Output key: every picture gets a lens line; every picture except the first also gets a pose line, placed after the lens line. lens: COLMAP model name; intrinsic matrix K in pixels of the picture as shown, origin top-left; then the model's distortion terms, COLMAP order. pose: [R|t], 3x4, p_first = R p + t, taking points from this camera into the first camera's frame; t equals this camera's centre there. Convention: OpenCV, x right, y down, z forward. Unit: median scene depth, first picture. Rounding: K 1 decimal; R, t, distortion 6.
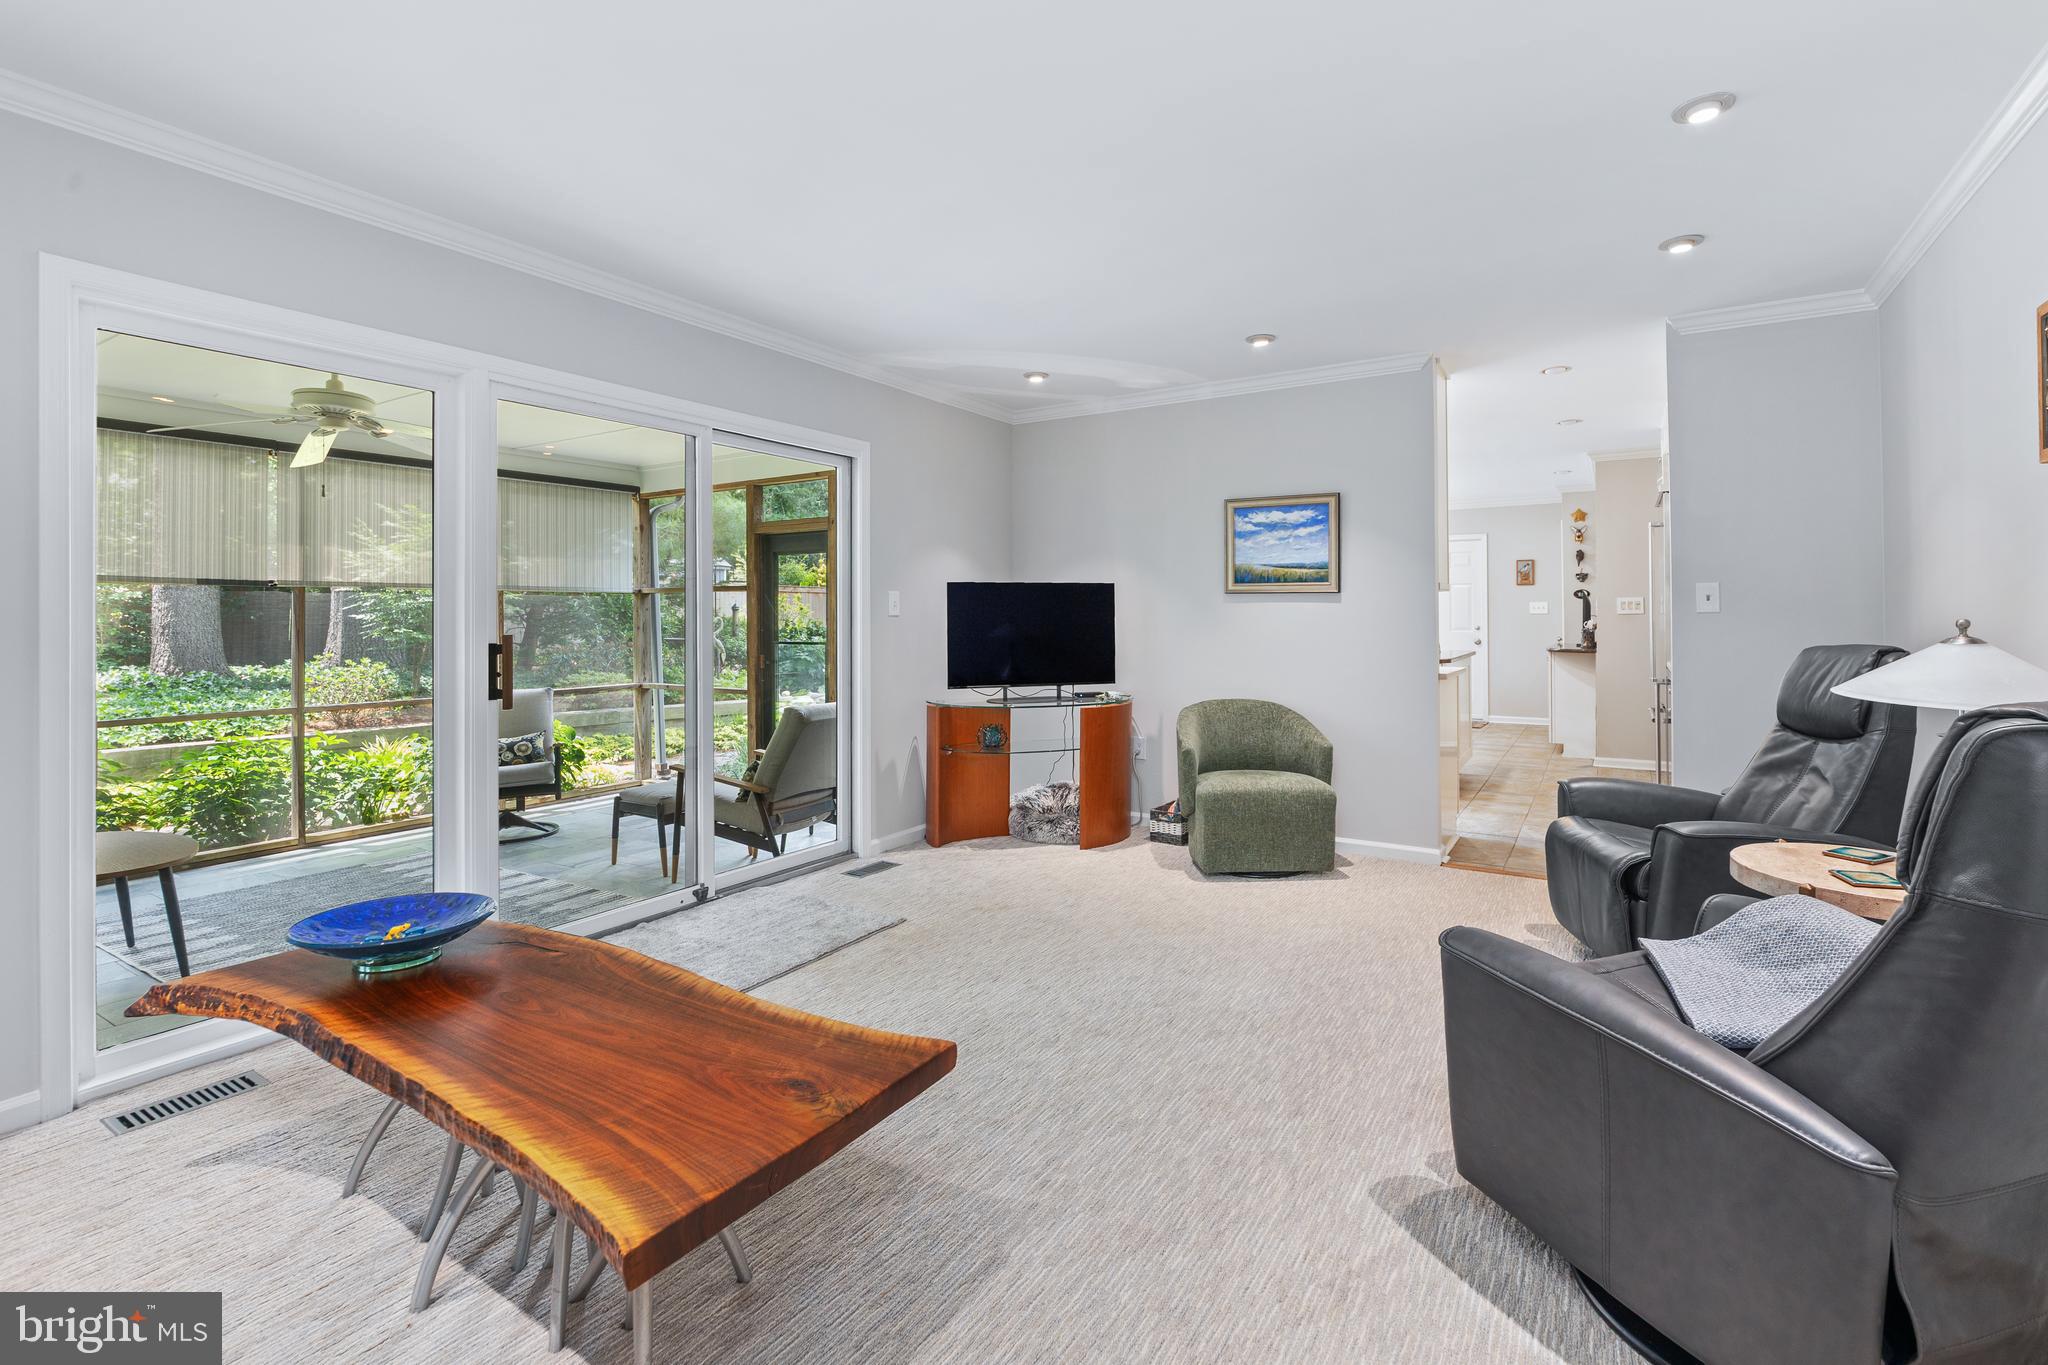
lens RADIAL K [[915.0, 0, 1052.9], [0, 915.0, 616.1], [0, 0, 1]] dist [0.000250, -0.001143]
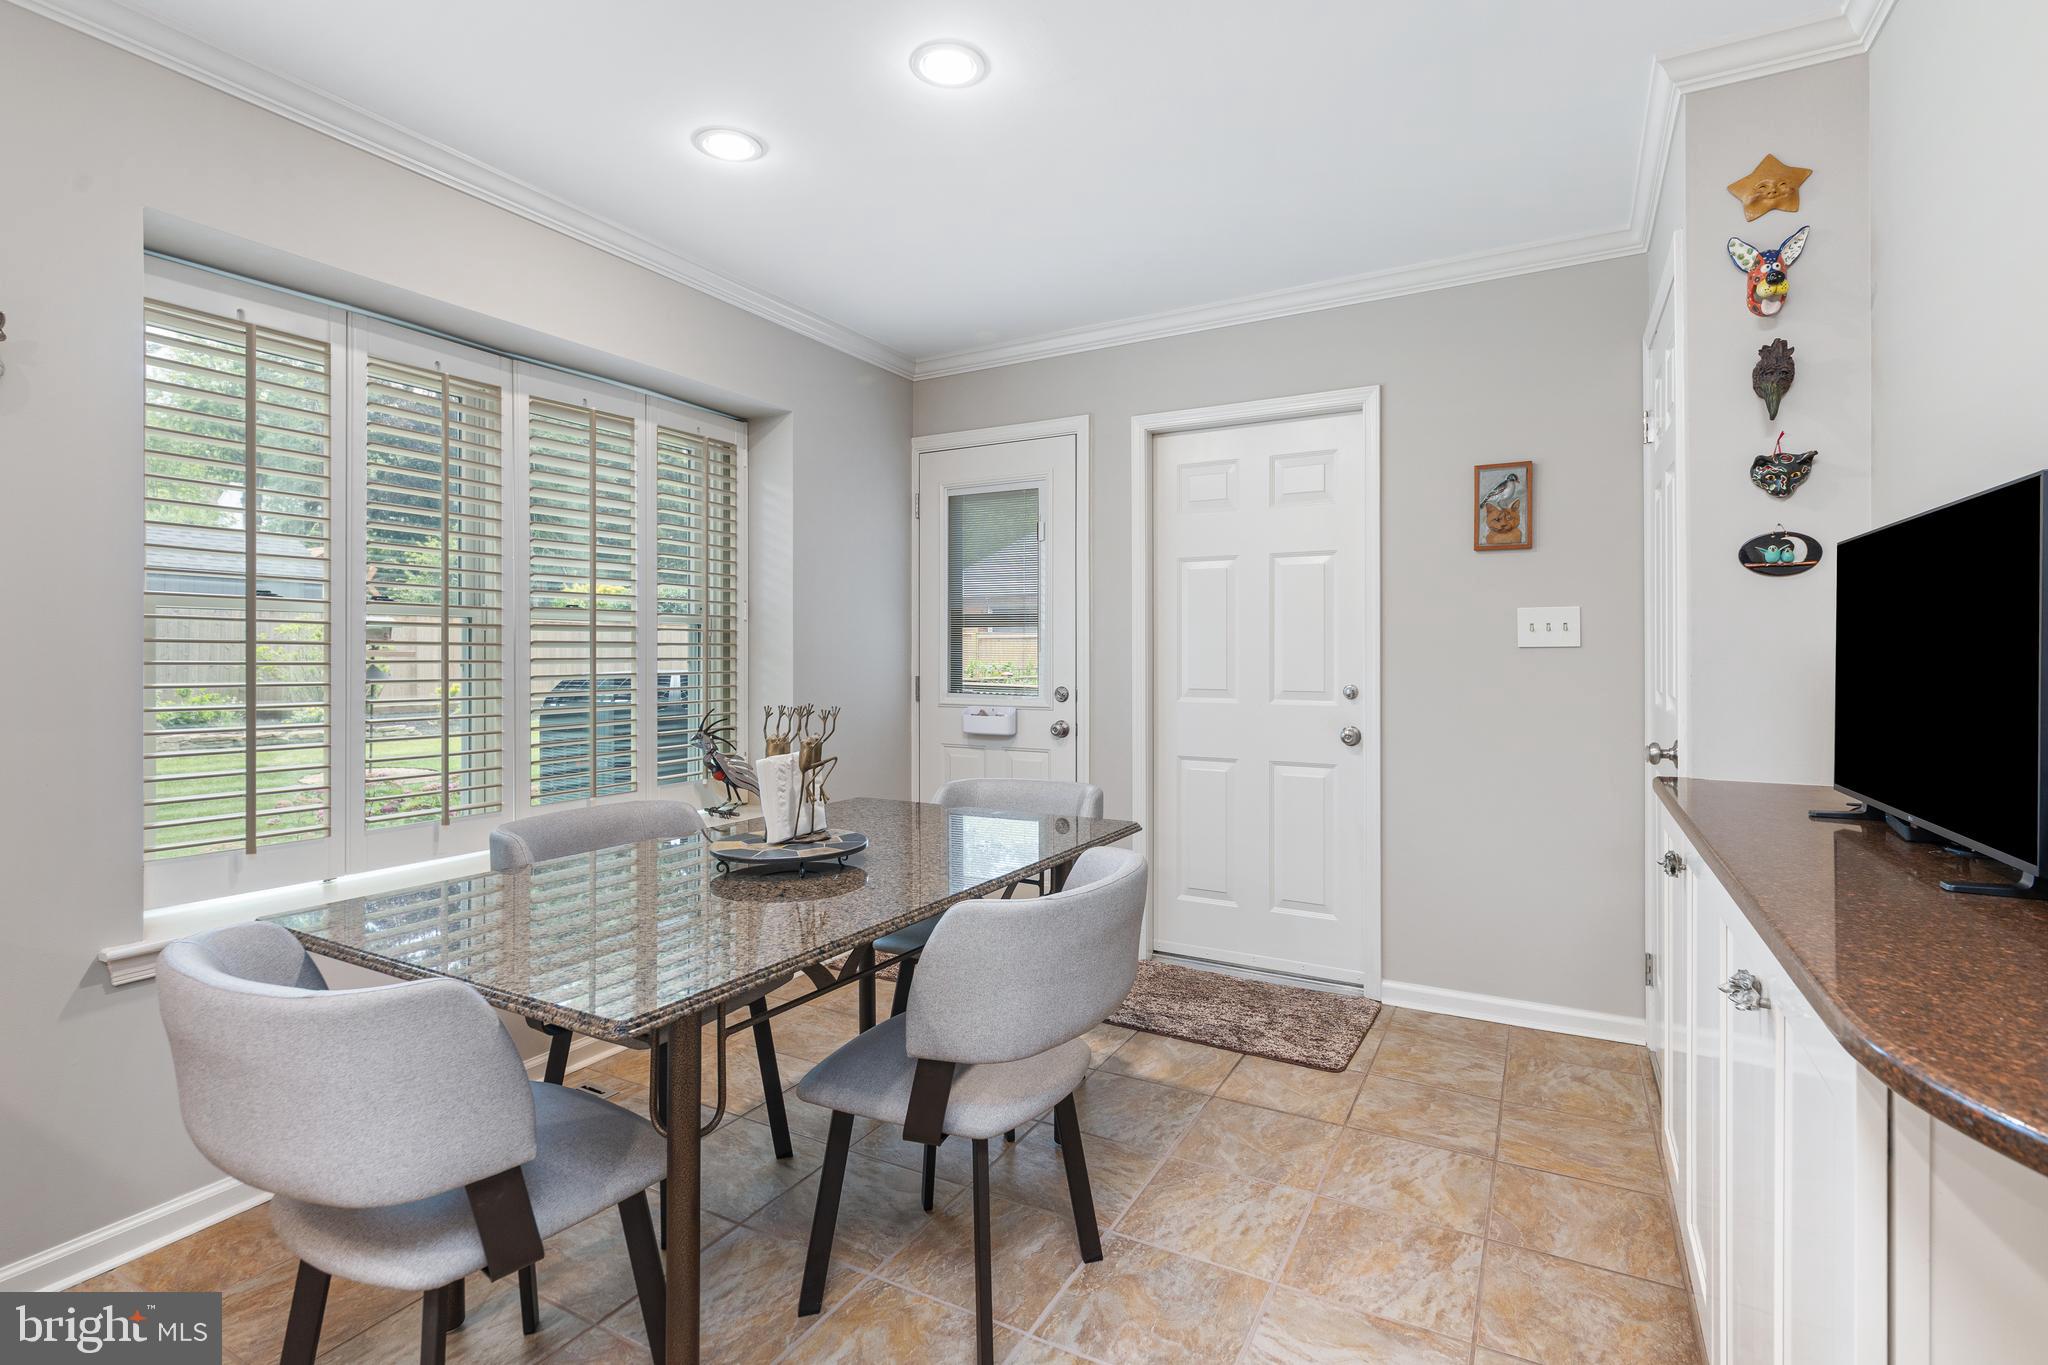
lens RADIAL K [[963.8, 0, 1026.1], [0, 963.8, 668.7], [0, 0, 1]] dist [0.002833, 0.001631]
pose [[0.999047, -0.000583, 0.043640, 0.927908], [-0.000151, 0.999858, 0.016832, -0.001483], [-0.043644, -0.016822, 0.998906, 1.848554]]
